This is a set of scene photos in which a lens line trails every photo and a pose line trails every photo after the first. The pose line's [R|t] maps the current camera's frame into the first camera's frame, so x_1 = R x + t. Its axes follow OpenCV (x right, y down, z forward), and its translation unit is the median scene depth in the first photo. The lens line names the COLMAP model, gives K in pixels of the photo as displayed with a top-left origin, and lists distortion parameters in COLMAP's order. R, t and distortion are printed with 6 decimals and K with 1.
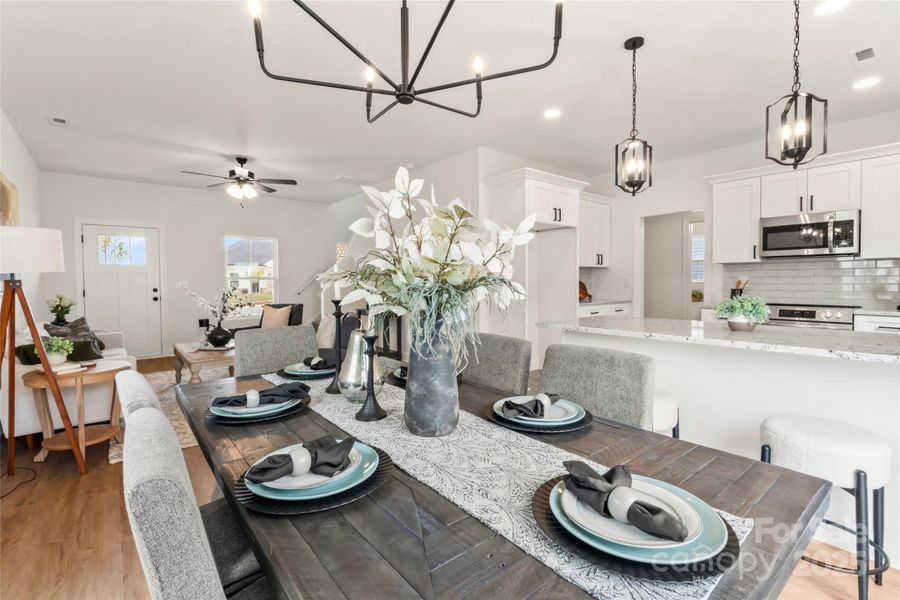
lens RADIAL K [[413.3, 0, 455.3], [0, 413.3, 291.1], [0, 0, 1]] dist [0.001293, 0.001112]
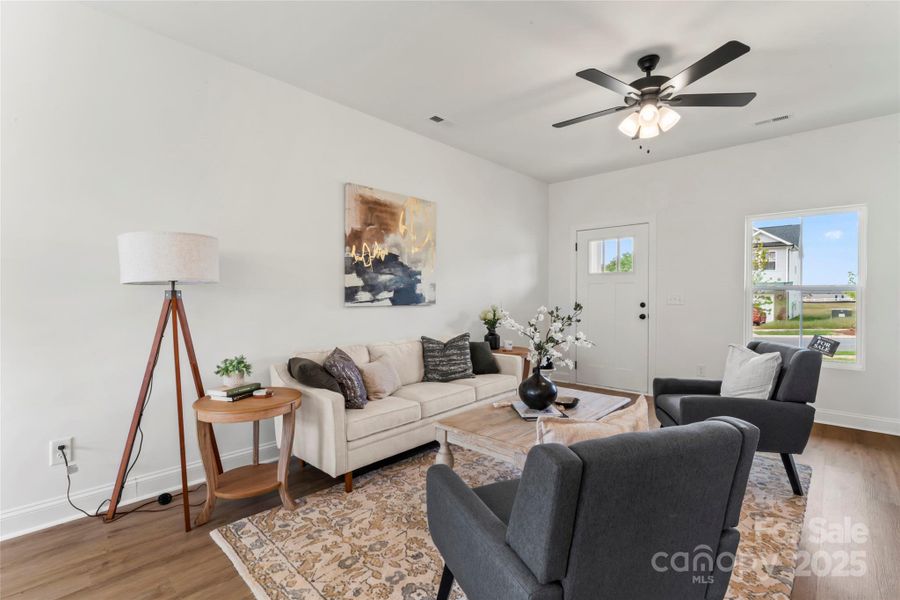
lens RADIAL K [[413.3, 0, 449.7], [0, 413.3, 296.5], [0, 0, 1]] dist [0.001293, 0.001112]
pose [[0.129301, 0.010734, -0.991547, -0.031088], [-0.028065, 0.999580, 0.007161, -0.020041], [0.991208, 0.026902, 0.129548, 0.813703]]
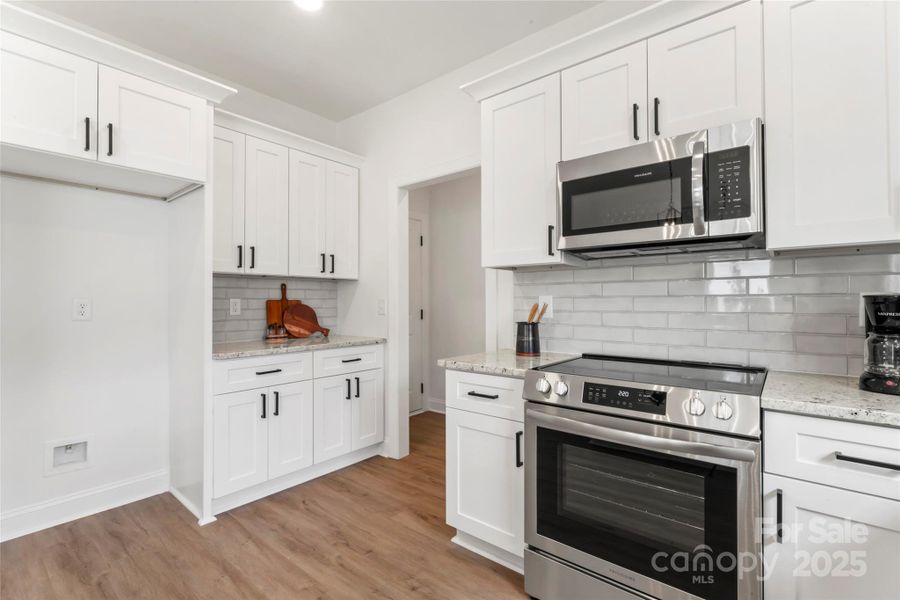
lens RADIAL K [[413.3, 0, 452.4], [0, 413.3, 296.2], [0, 0, 1]] dist [0.001293, 0.001112]
pose [[0.982478, 0.005081, 0.186310, 0.538438], [0.001807, 0.999322, -0.036783, -0.018749], [-0.186371, 0.036475, 0.981802, 0.589373]]
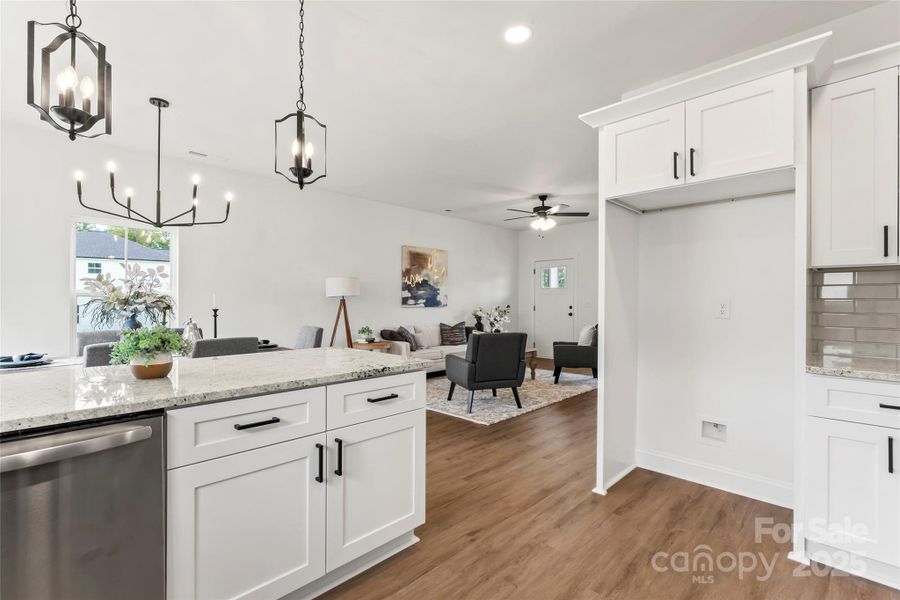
lens RADIAL K [[413.3, 0, 450.5], [0, 413.3, 299.3], [0, 0, 1]] dist [0.001293, 0.001112]
pose [[0.106119, 0.003065, -0.994349, 0.731531], [-0.029442, 0.999566, -0.000061, -0.024240], [0.993917, 0.029282, 0.106164, 0.734882]]
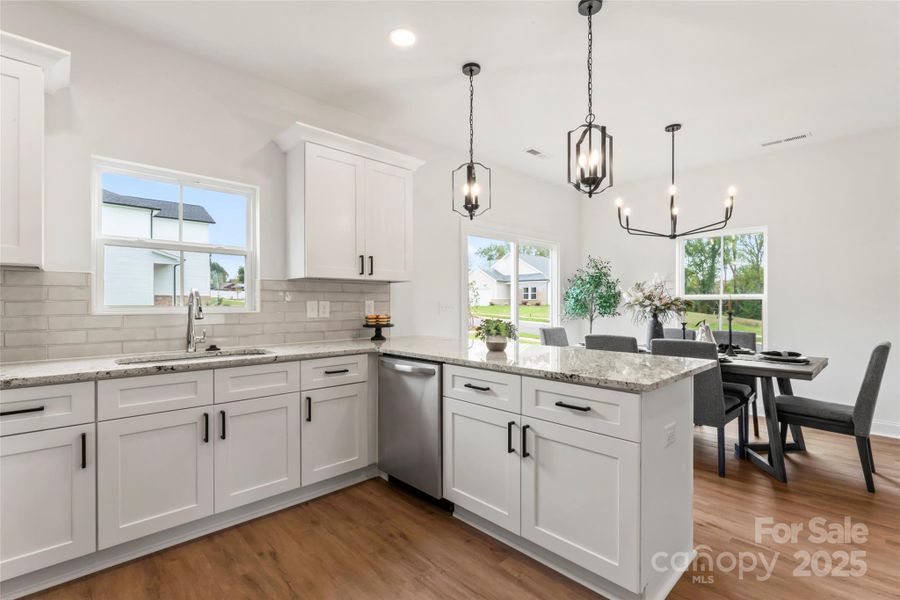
lens RADIAL K [[413.3, 0, 464.6], [0, 413.3, 306.2], [0, 0, 1]] dist [0.001293, 0.001112]
pose [[-0.996841, 0.010023, -0.078787, 0.437073], [0.007523, 0.999461, 0.031962, -0.030491], [0.079065, 0.031269, -0.996379, 1.096504]]
